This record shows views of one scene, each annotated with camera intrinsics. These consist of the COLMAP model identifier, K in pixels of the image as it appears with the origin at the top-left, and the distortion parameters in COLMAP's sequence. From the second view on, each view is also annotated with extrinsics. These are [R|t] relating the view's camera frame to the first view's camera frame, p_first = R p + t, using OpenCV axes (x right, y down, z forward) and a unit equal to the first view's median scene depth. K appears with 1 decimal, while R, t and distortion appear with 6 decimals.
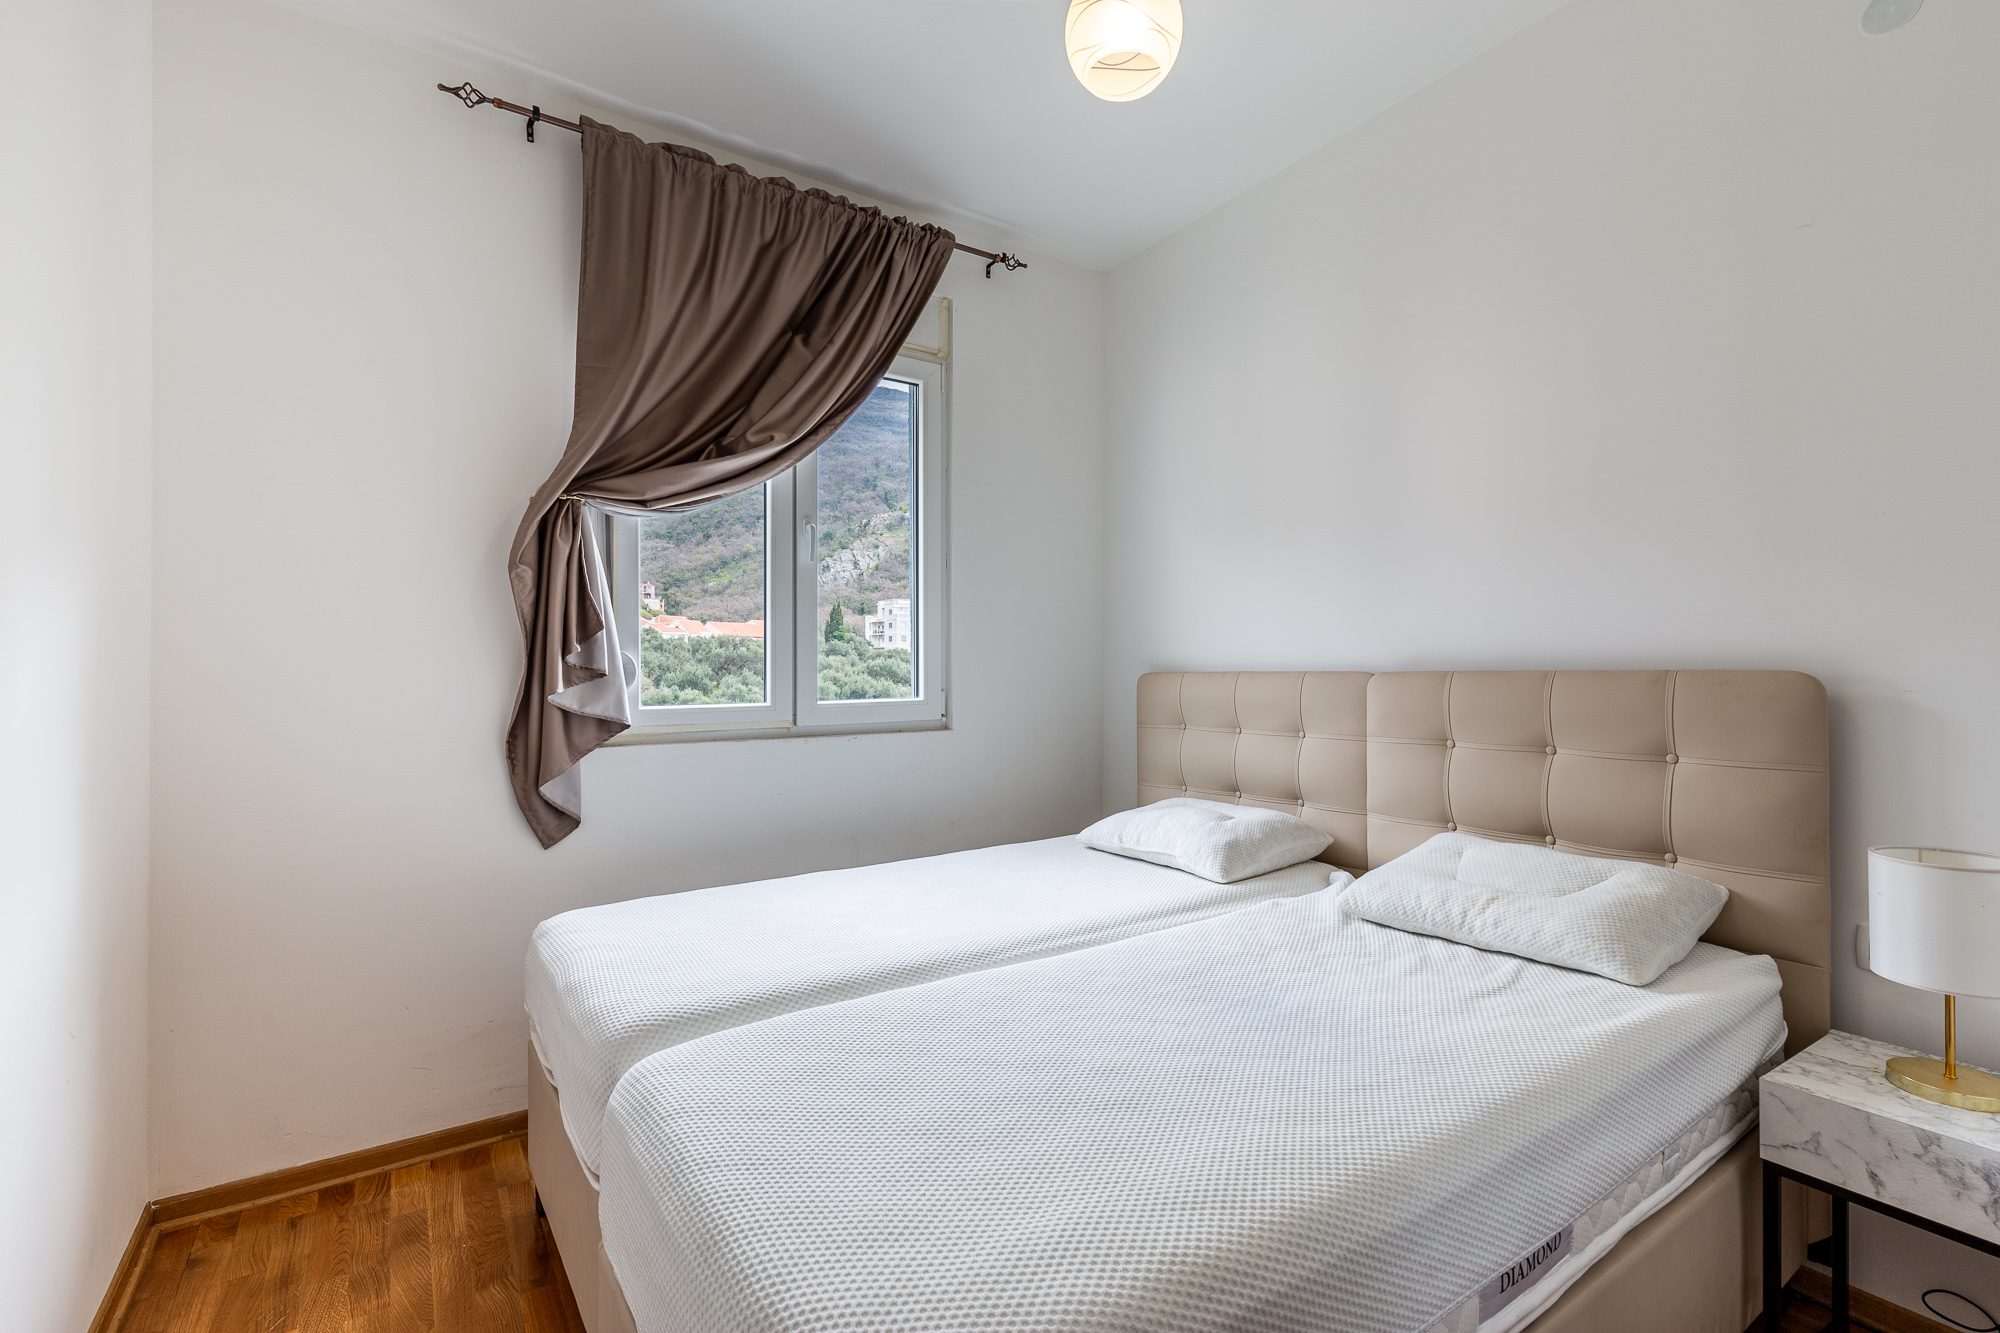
lens RADIAL K [[909.4, 0, 1003.2], [0, 909.4, 673.9], [0, 0, 1]] dist [0.003477, 0.000553]
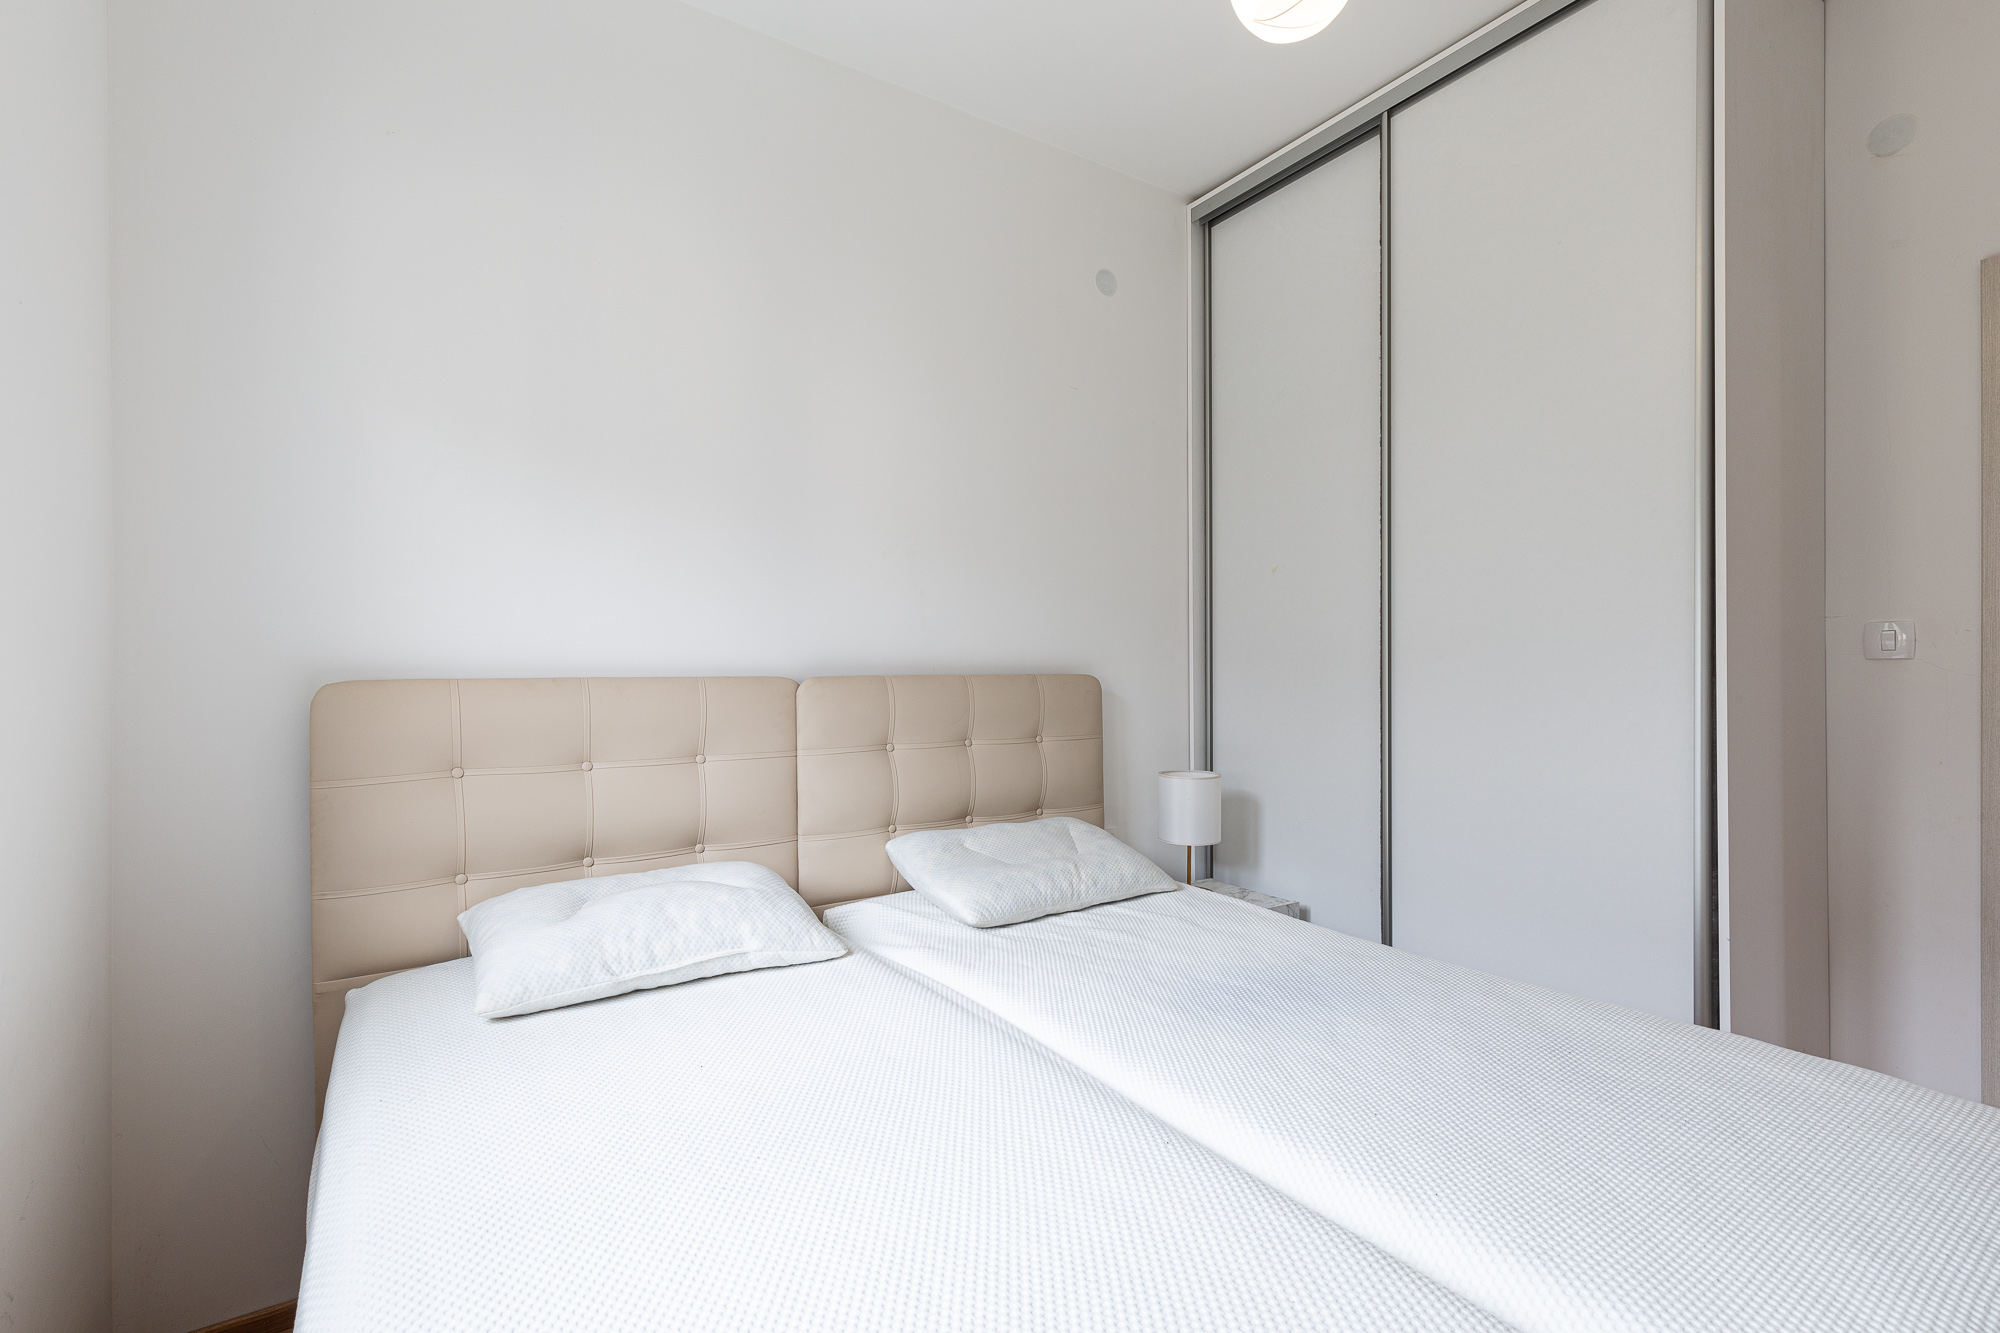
lens RADIAL K [[909.4, 0, 1003.2], [0, 909.4, 673.9], [0, 0, 1]] dist [0.003477, 0.000553]
pose [[-0.001444, 0.009243, 0.999956, -0.514215], [0.014293, 0.999855, -0.009221, 0.006322], [-0.999897, 0.014279, -0.001576, 0.874021]]
